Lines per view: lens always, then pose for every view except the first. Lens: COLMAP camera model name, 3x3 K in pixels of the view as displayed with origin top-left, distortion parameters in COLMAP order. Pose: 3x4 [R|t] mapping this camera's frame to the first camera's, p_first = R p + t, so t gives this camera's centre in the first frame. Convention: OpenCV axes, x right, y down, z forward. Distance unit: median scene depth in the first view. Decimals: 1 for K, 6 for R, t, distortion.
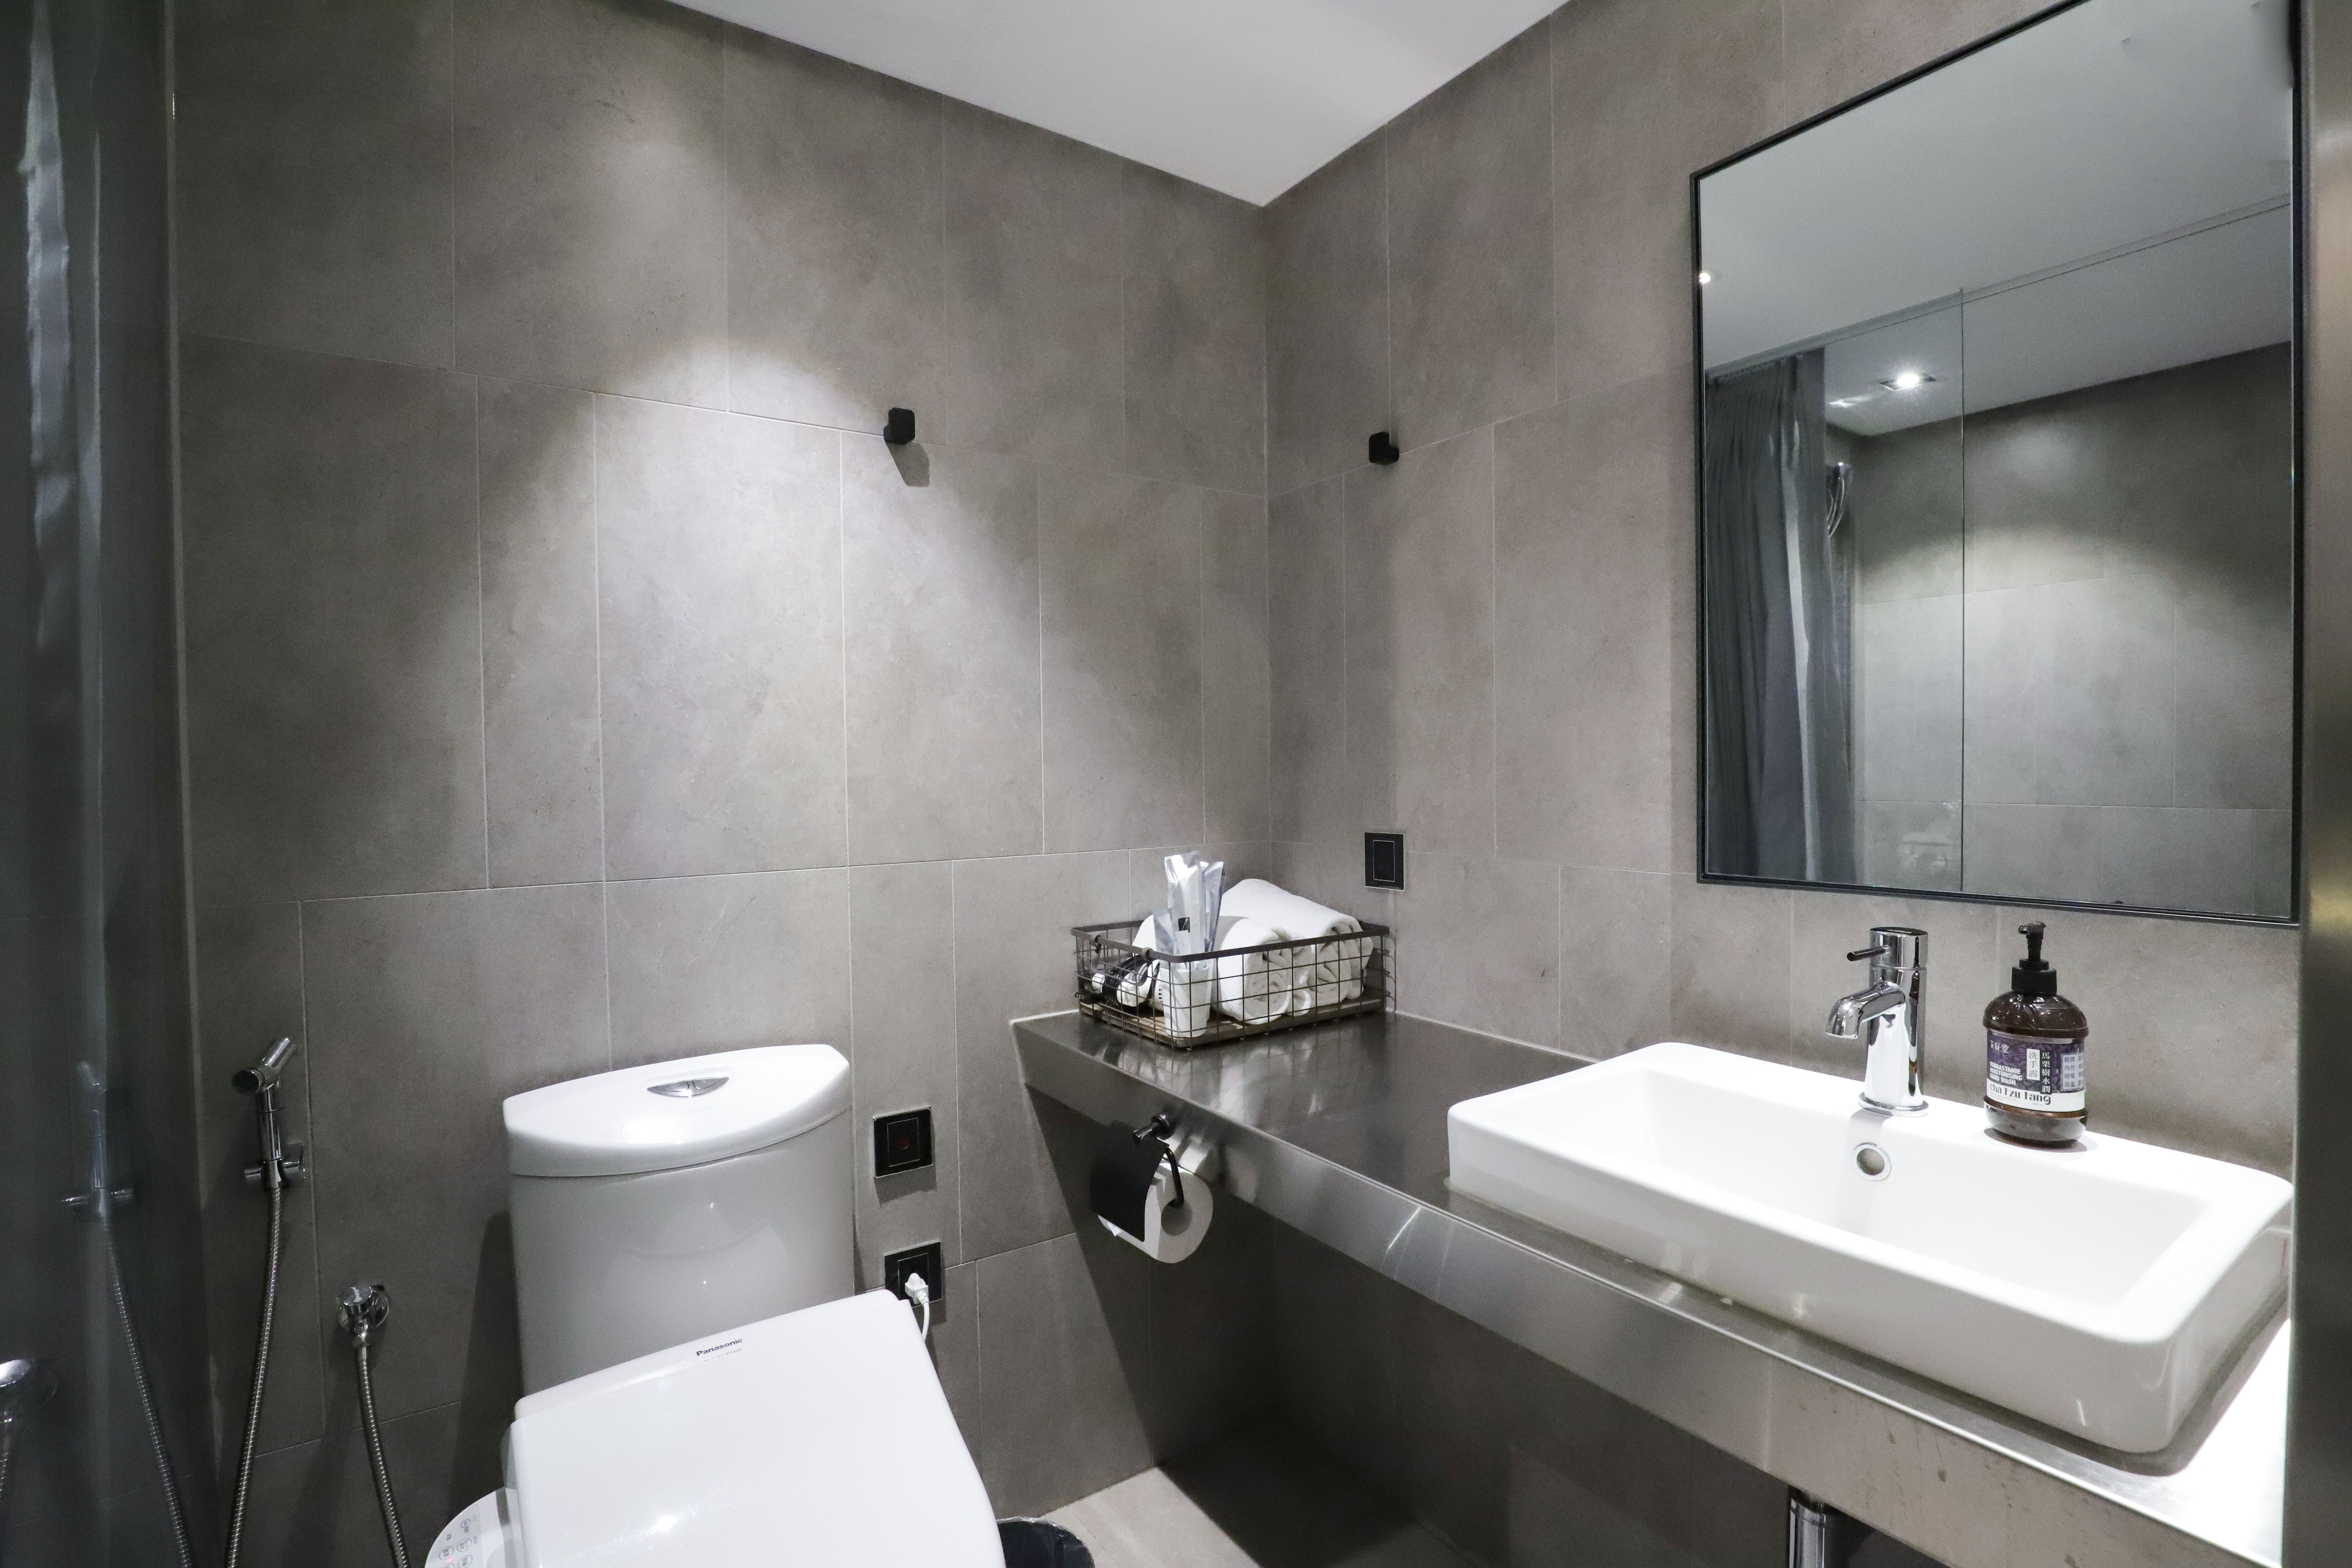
lens RADIAL K [[1090.3, 0, 1176.0], [0, 1090.3, 784.0], [0, 0, 1]] dist [-0.001493, -0.000021]
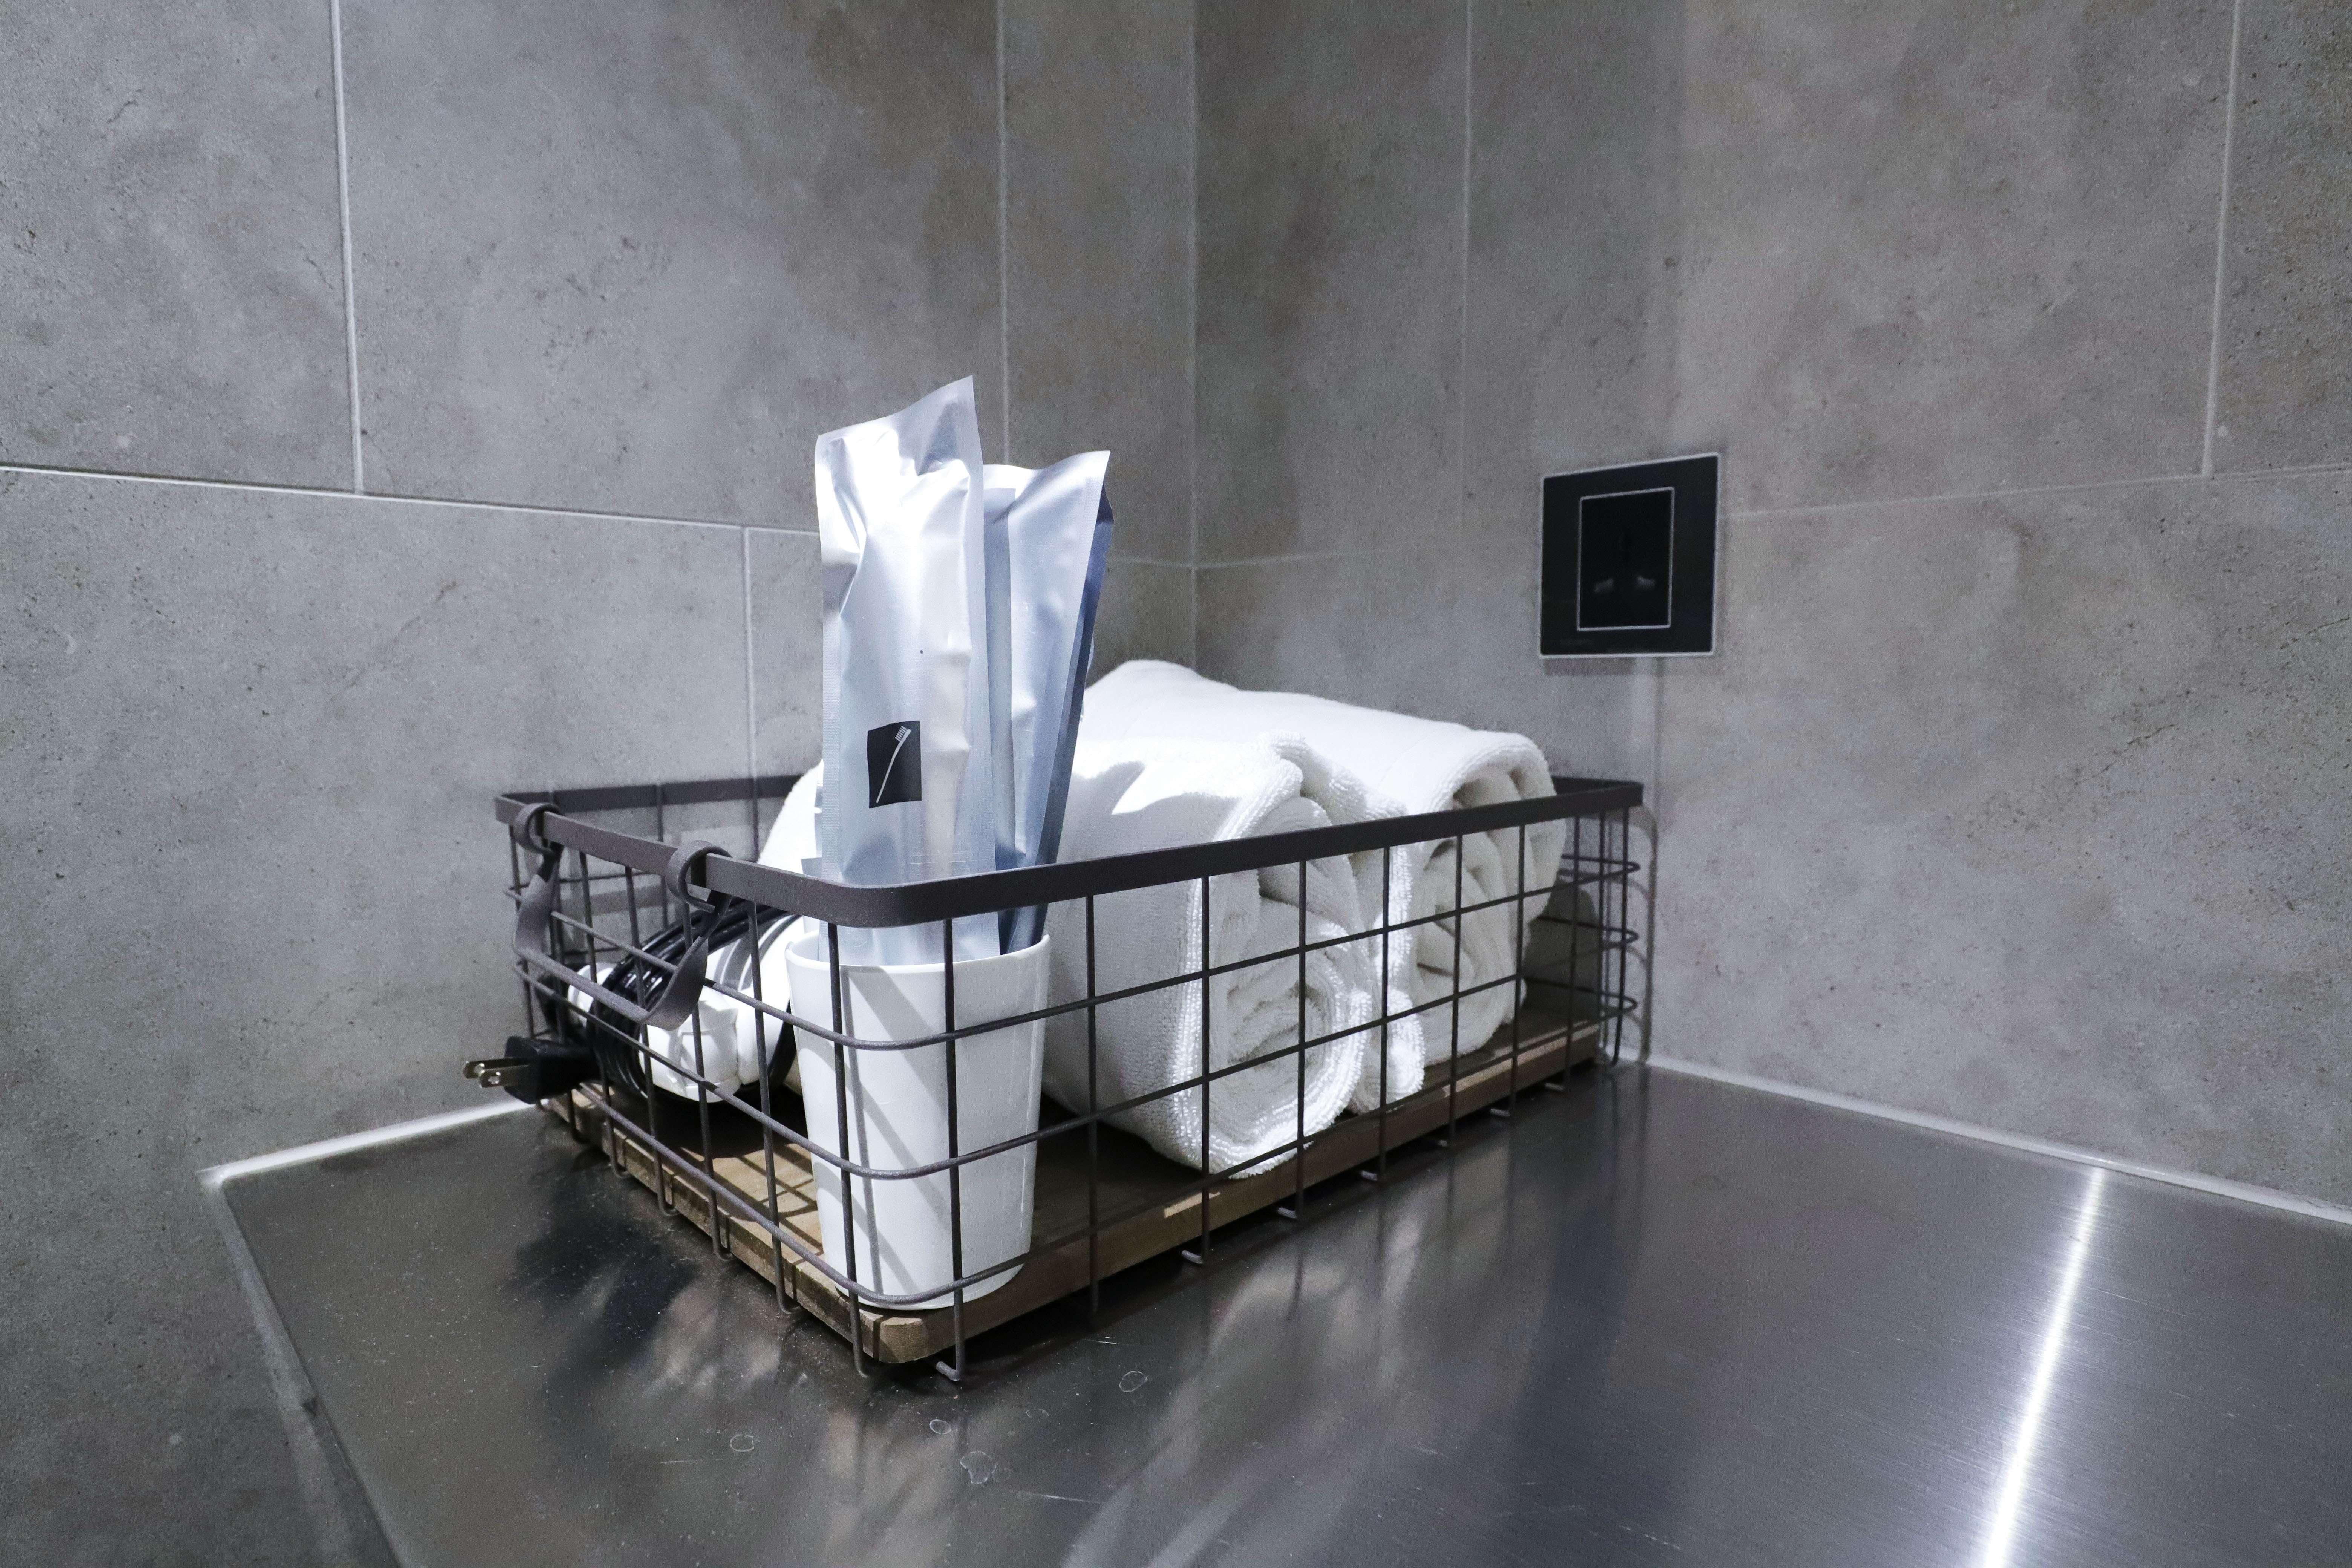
lens RADIAL K [[1252.8, 0, 1176.0], [0, 1252.8, 784.0], [0, 0, 1]] dist [-0.001383, -0.000084]
pose [[0.984787, -0.002609, 0.173745, 0.012100], [-0.008797, 0.997857, 0.064842, 0.111229], [-0.173542, -0.065383, 0.982654, 0.692035]]
